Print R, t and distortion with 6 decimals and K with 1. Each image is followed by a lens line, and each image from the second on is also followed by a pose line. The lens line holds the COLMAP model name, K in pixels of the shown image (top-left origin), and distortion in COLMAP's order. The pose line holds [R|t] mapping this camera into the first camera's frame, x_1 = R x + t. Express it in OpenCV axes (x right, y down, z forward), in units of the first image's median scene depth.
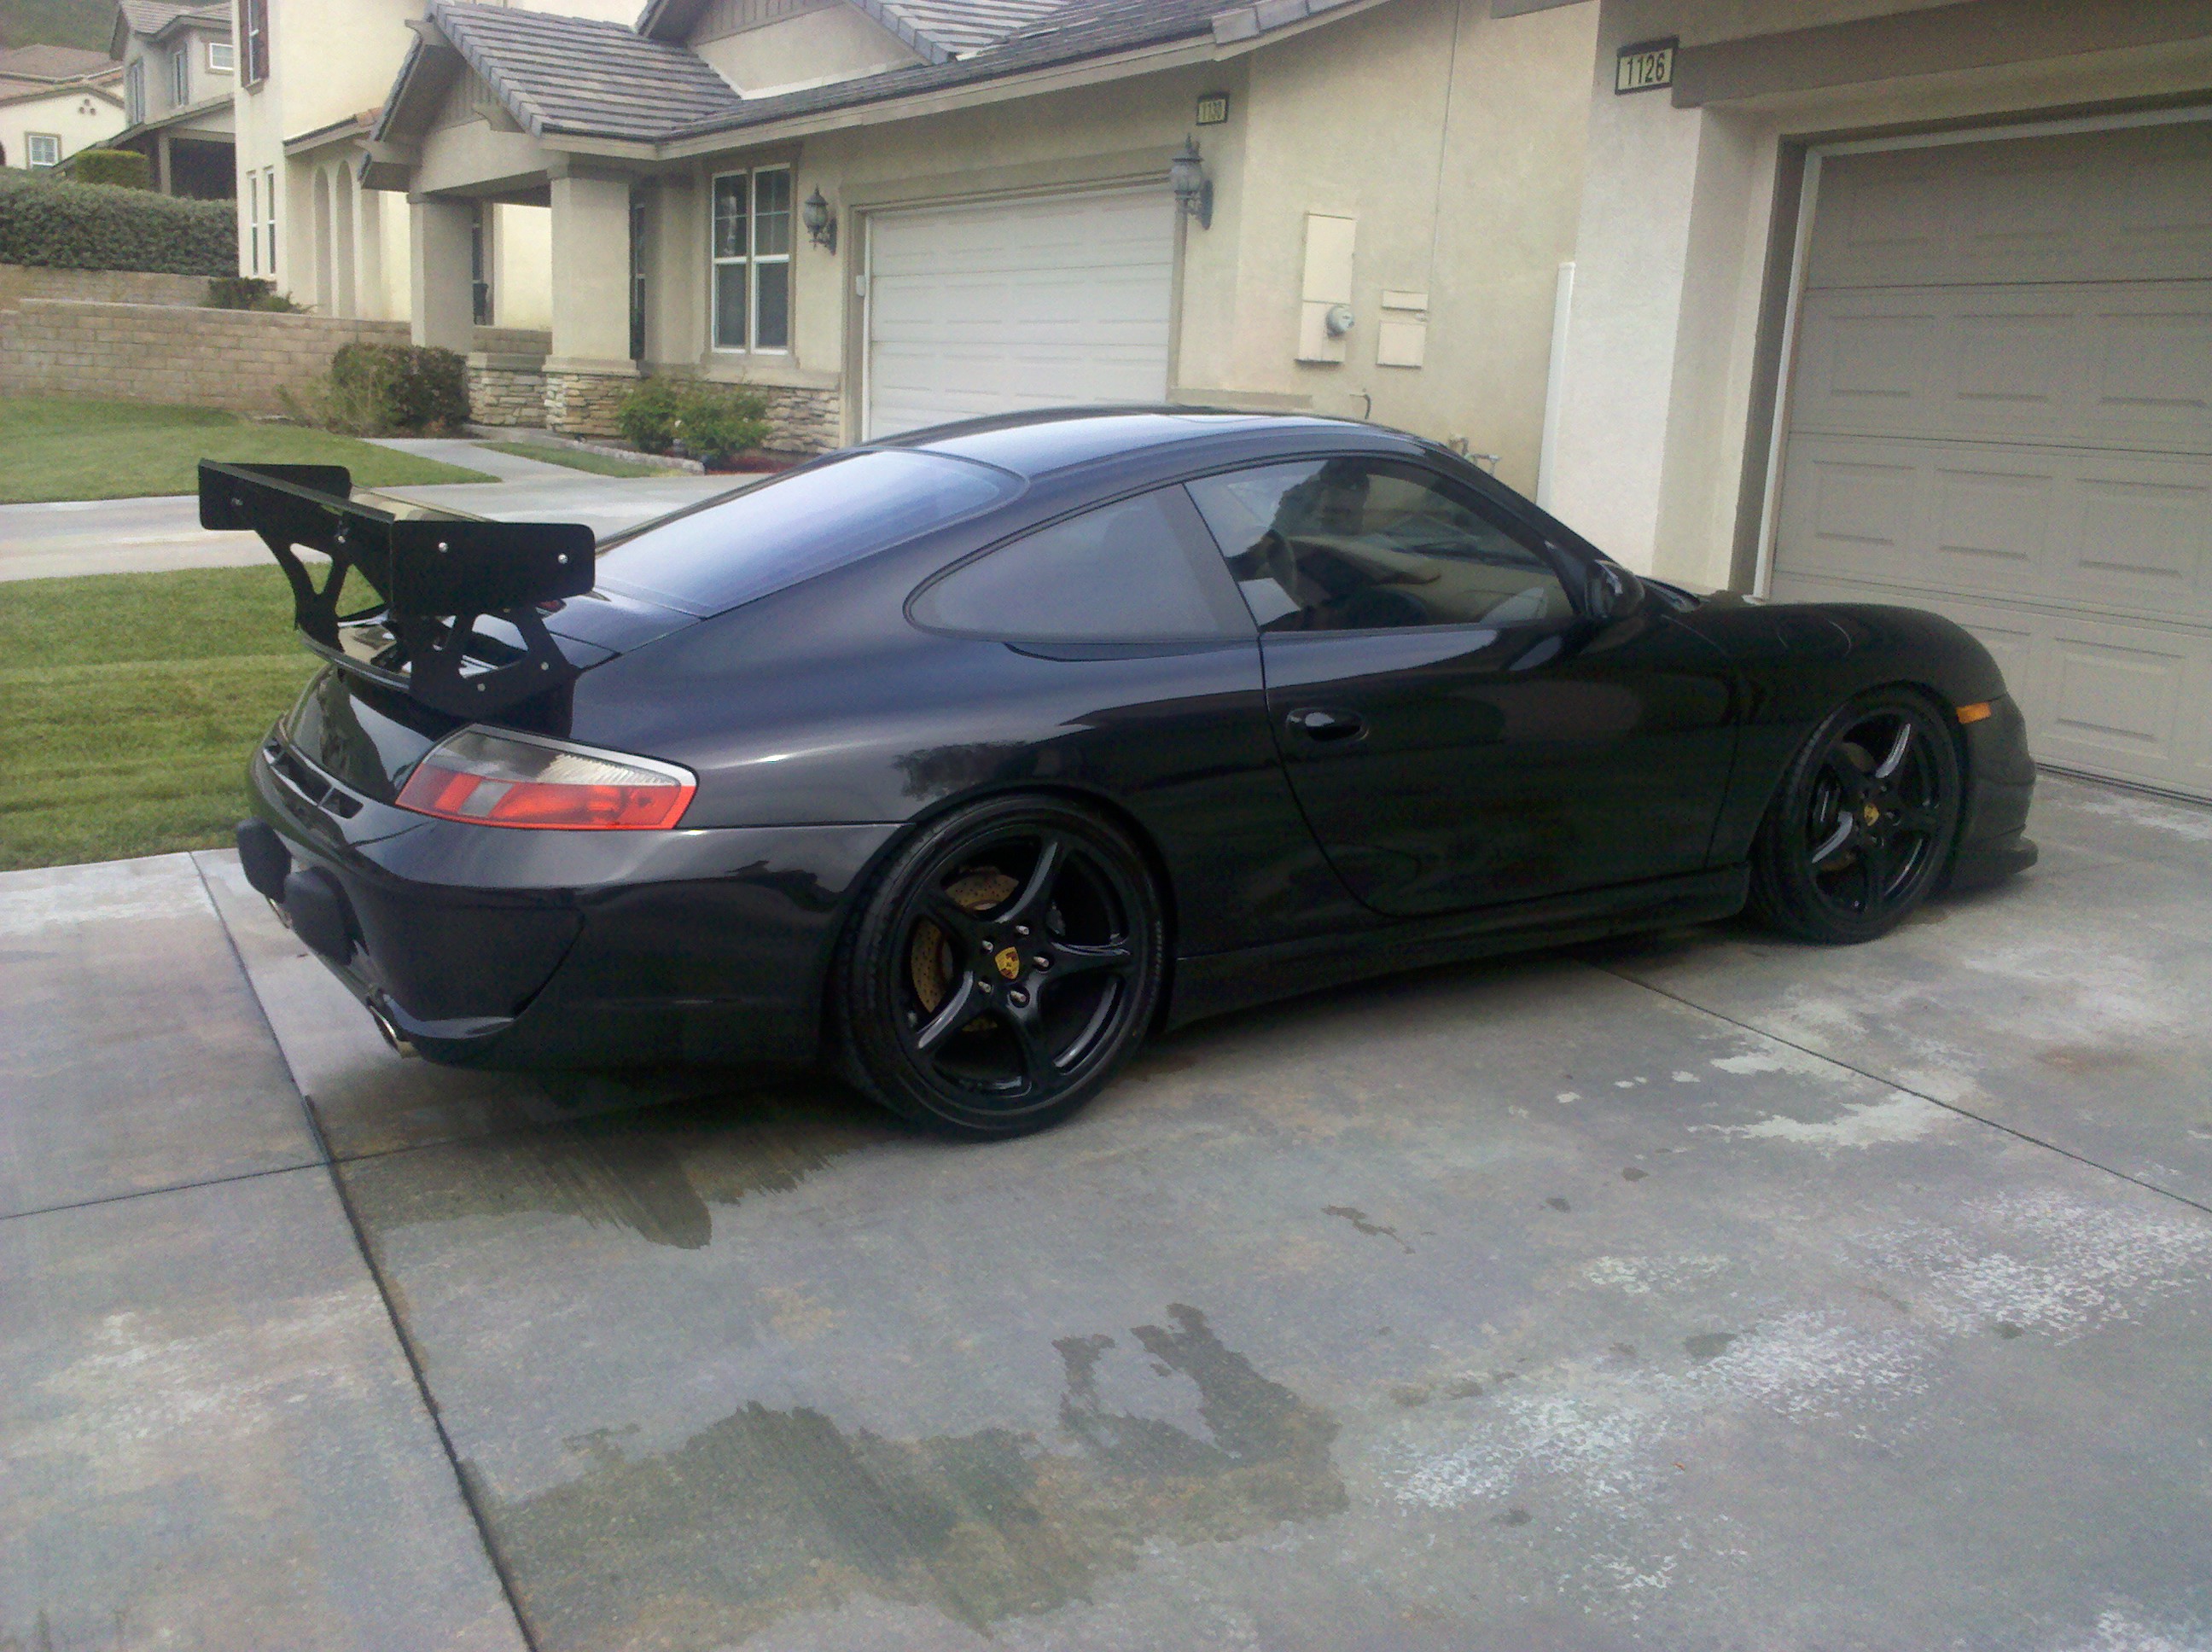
lens RADIAL K [[1948.9, 0, 1098.3], [0, 1948.9, 840.3], [0, 0, 1]] dist [0.070010, -0.107441]
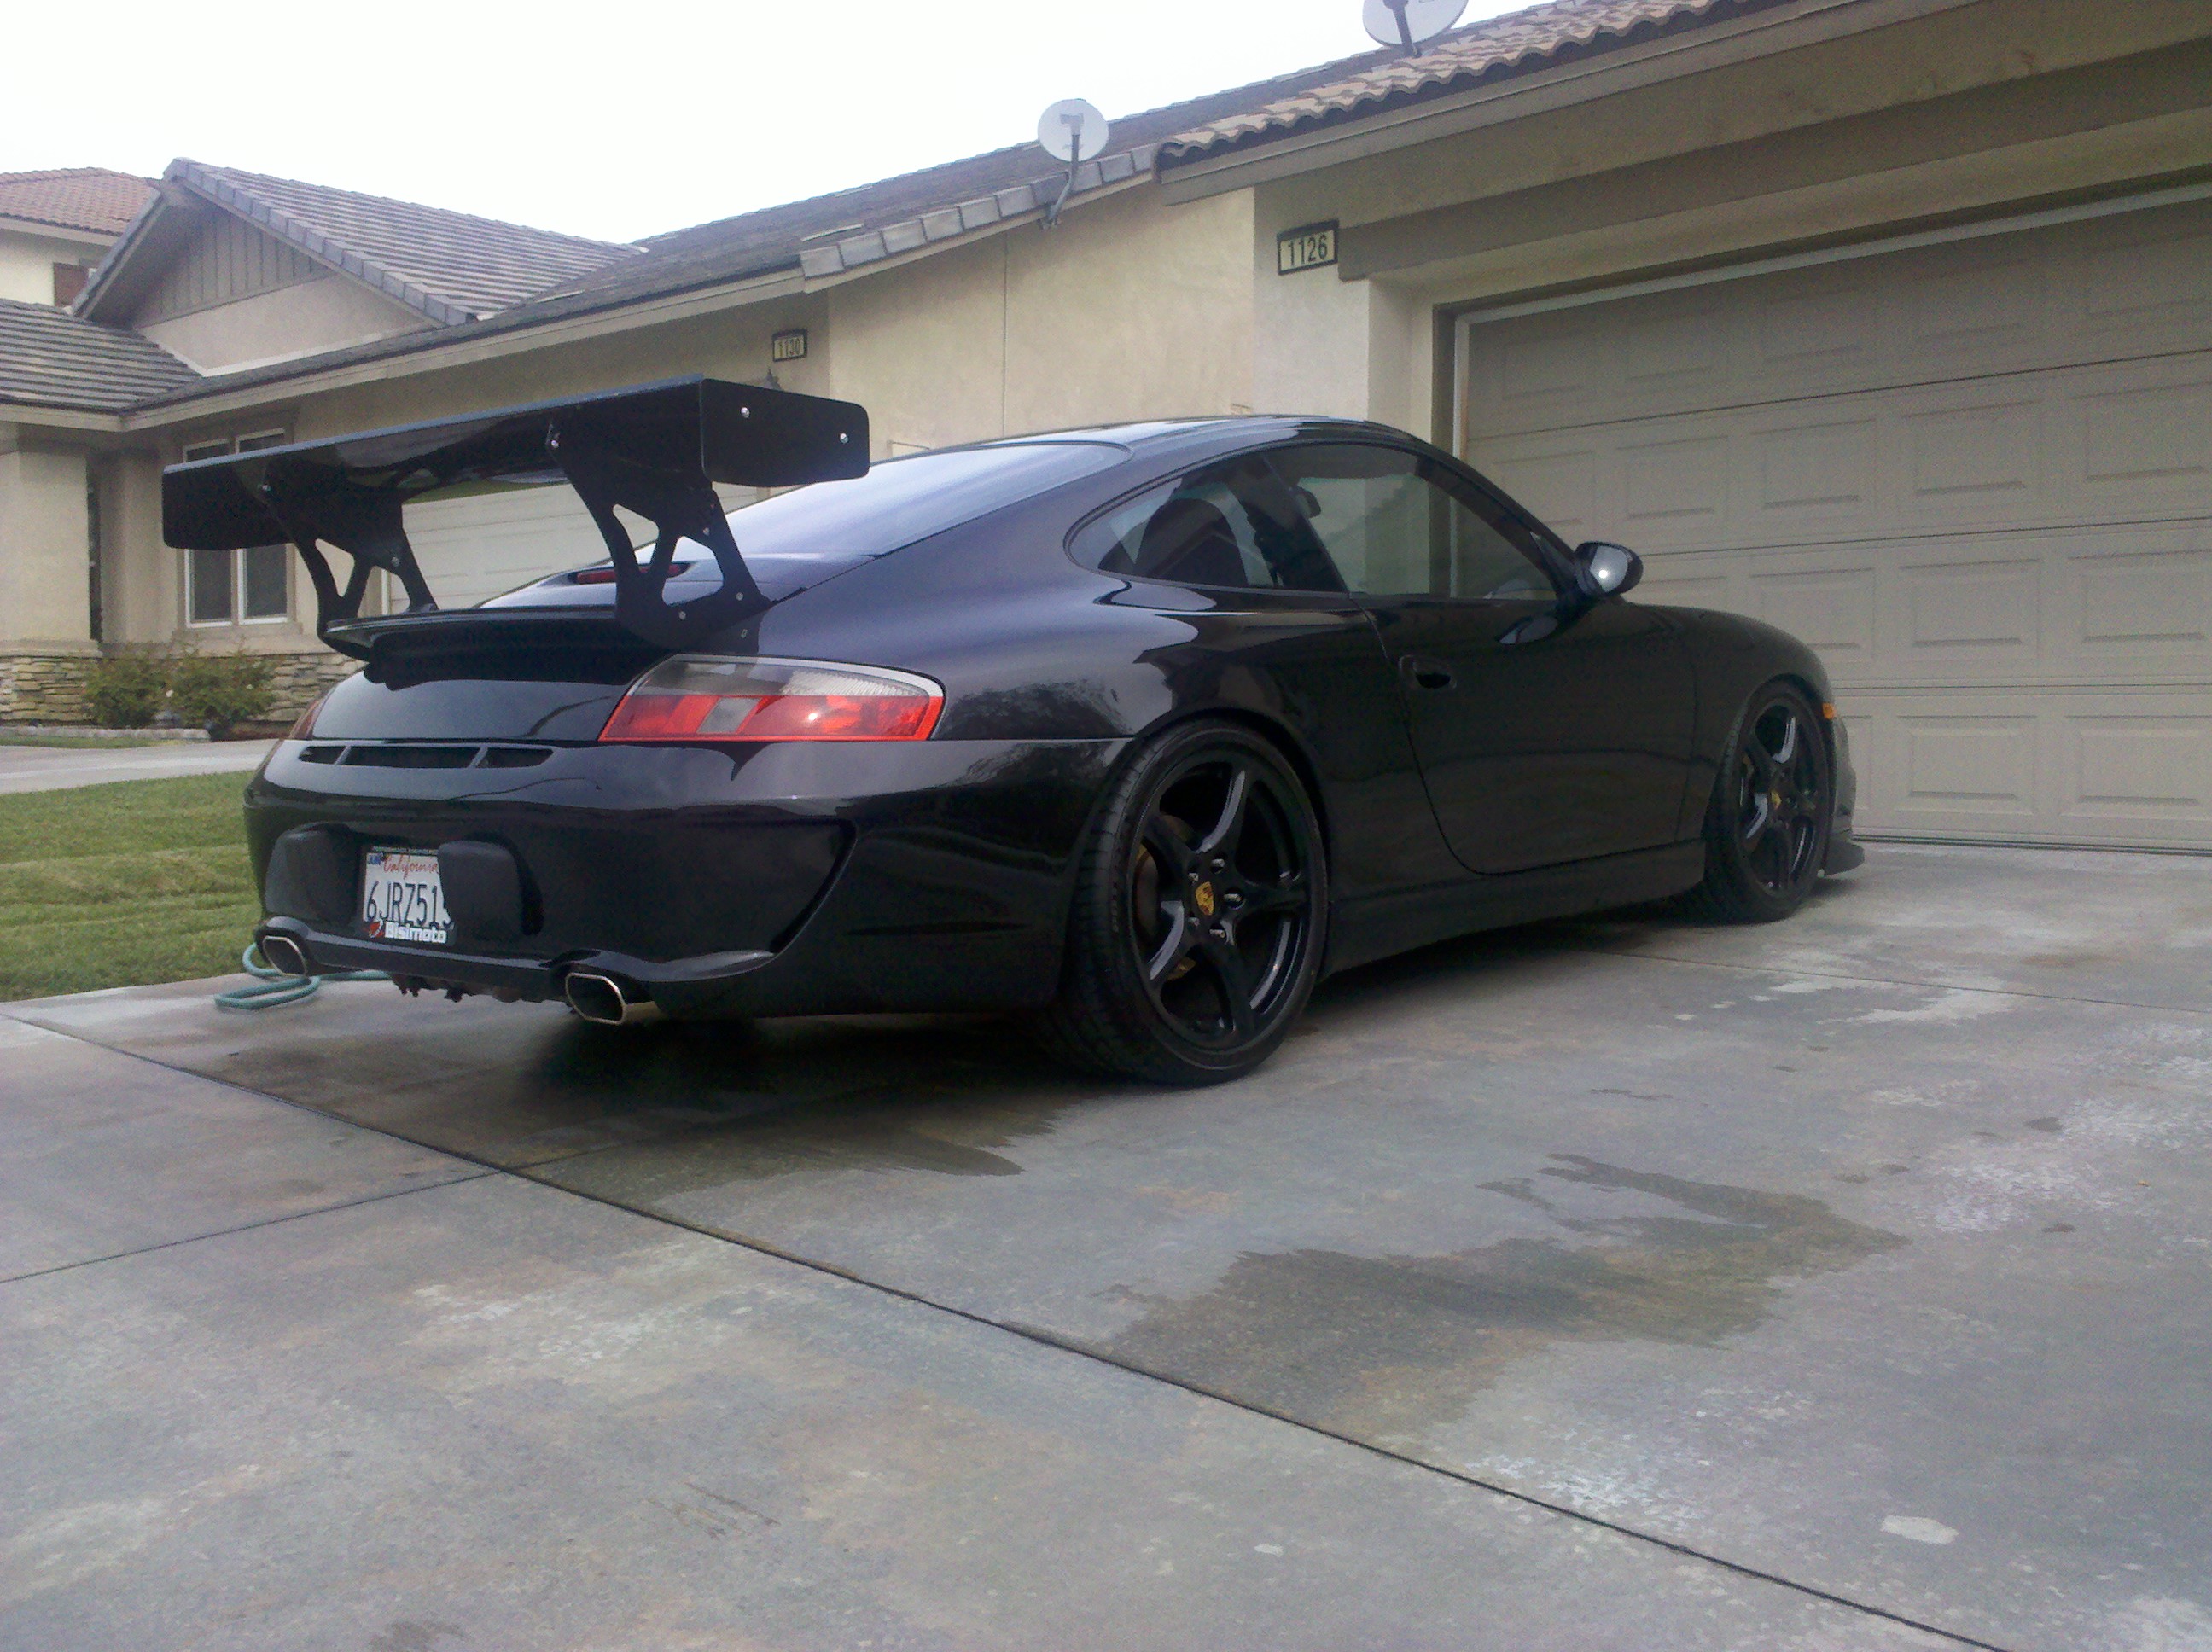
lens RADIAL K [[1948.9, 0, 1108.6], [0, 1948.9, 820.3], [0, 0, 1]] dist [0.070010, -0.107441]
pose [[0.963065, -0.059847, 0.262533, -0.133530], [0.098060, 0.985988, -0.134955, 0.058429], [-0.250778, 0.155714, 0.955439, 0.030374]]
